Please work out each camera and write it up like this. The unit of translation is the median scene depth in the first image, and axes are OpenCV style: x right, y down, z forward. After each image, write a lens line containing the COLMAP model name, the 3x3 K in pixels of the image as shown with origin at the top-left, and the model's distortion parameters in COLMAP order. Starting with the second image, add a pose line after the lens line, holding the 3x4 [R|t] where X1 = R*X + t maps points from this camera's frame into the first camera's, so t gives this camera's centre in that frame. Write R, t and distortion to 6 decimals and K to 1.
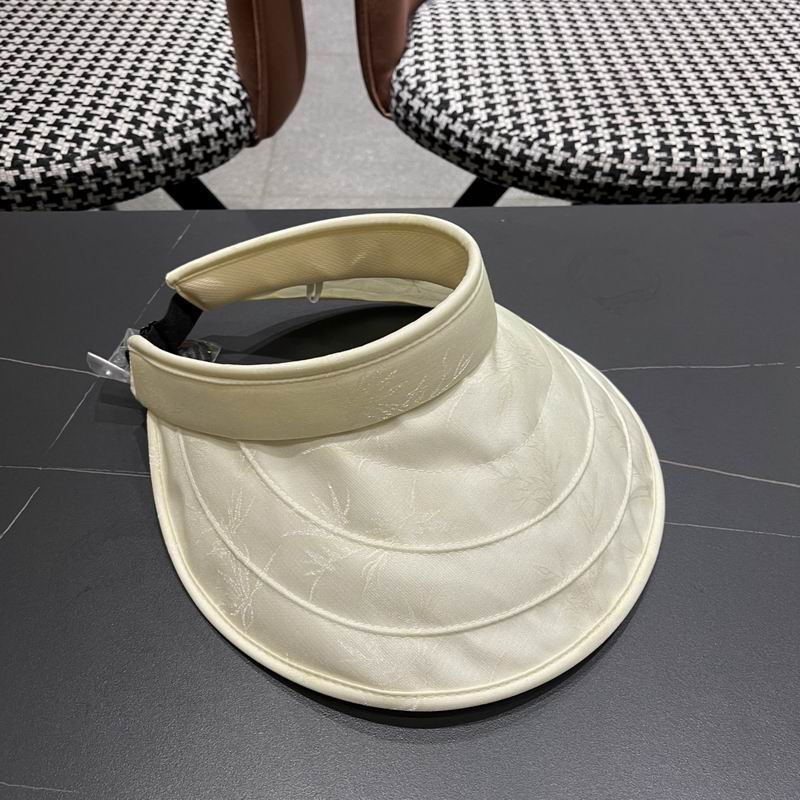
lens RADIAL K [[857.6, 0, 401.5], [0, 857.6, 401.2], [0, 0, 1]] dist [0.021668, 0.000000]
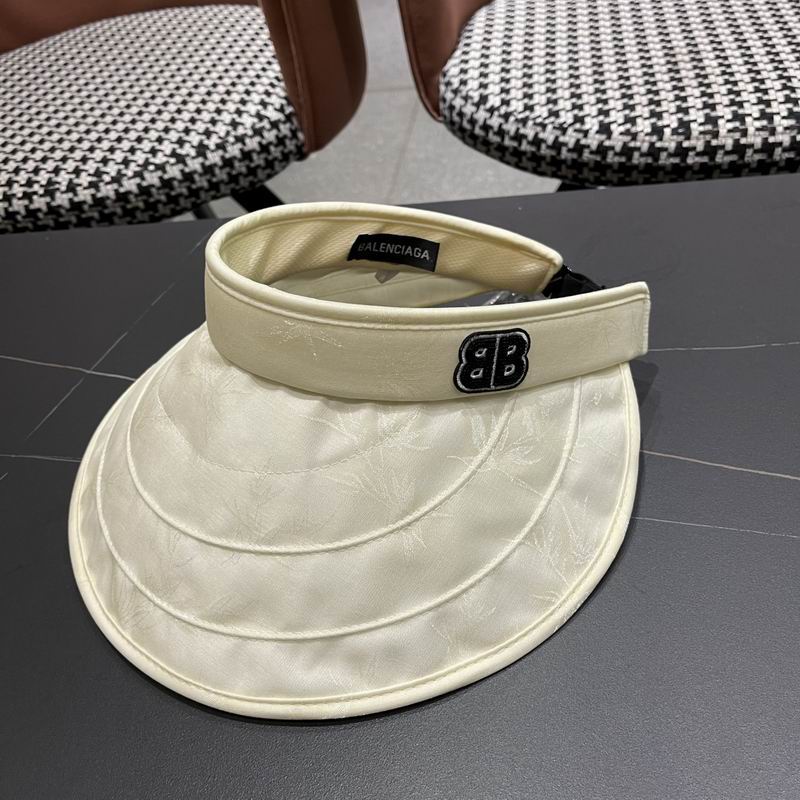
lens RADIAL K [[857.6, 0, 400.1], [0, 857.6, 398.3], [0, 0, 1]] dist [0.021668, 0.000000]
pose [[0.973871, -0.015274, -0.226588, 0.182642], [0.004221, 0.998781, -0.049187, 0.040414], [0.227063, 0.046946, 0.972748, 0.054416]]
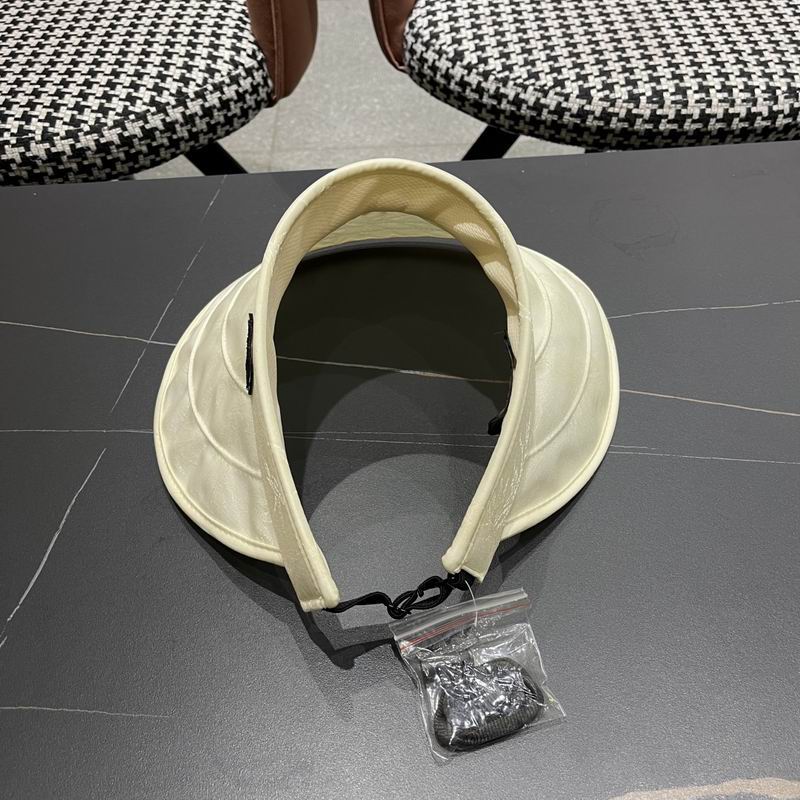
lens RADIAL K [[857.6, 0, 400.5], [0, 857.6, 410.2], [0, 0, 1]] dist [0.021668, 0.000000]
pose [[0.999018, -0.042337, -0.013033, -0.024186], [0.043157, 0.996551, 0.070874, -0.005263], [0.009987, -0.071367, 0.997400, -0.040226]]
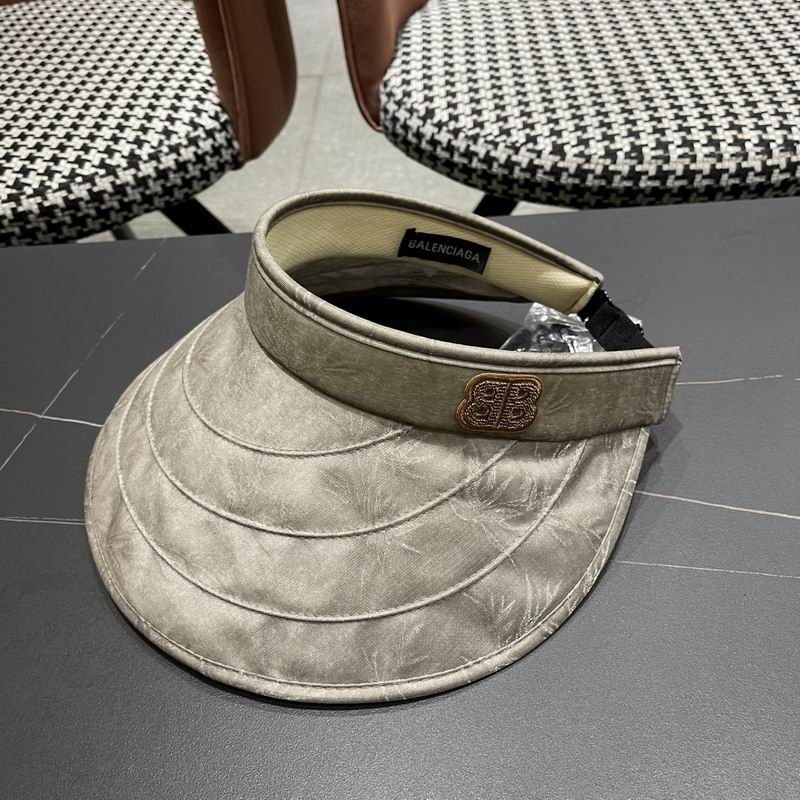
lens RADIAL K [[857.6, 0, 408.8], [0, 857.6, 399.2], [0, 0, 1]] dist [0.021668, 0.000000]
pose [[0.996104, -0.036323, -0.080358, 0.096792], [0.034743, 0.999176, -0.020975, -0.010693], [0.081053, 0.018101, 0.996545, 0.058537]]
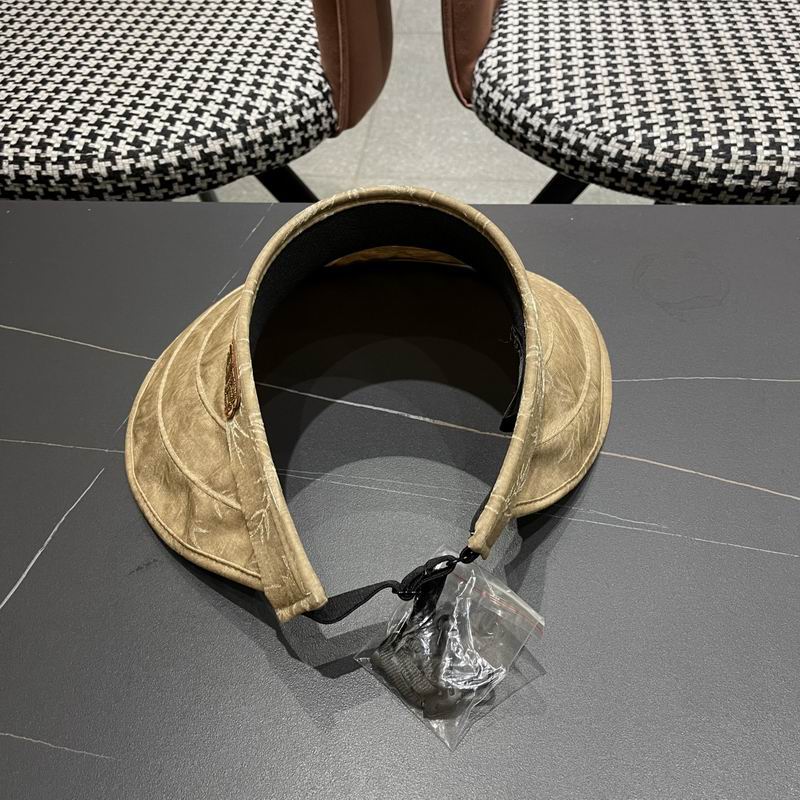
lens RADIAL K [[857.6, 0, 397.8], [0, 857.6, 394.2], [0, 0, 1]] dist [0.021668, 0.000000]
pose [[0.991717, 0.045923, -0.119952, 0.042742], [-0.043086, 0.998729, 0.026141, -0.023593], [0.121000, -0.020756, 0.992435, -0.011529]]
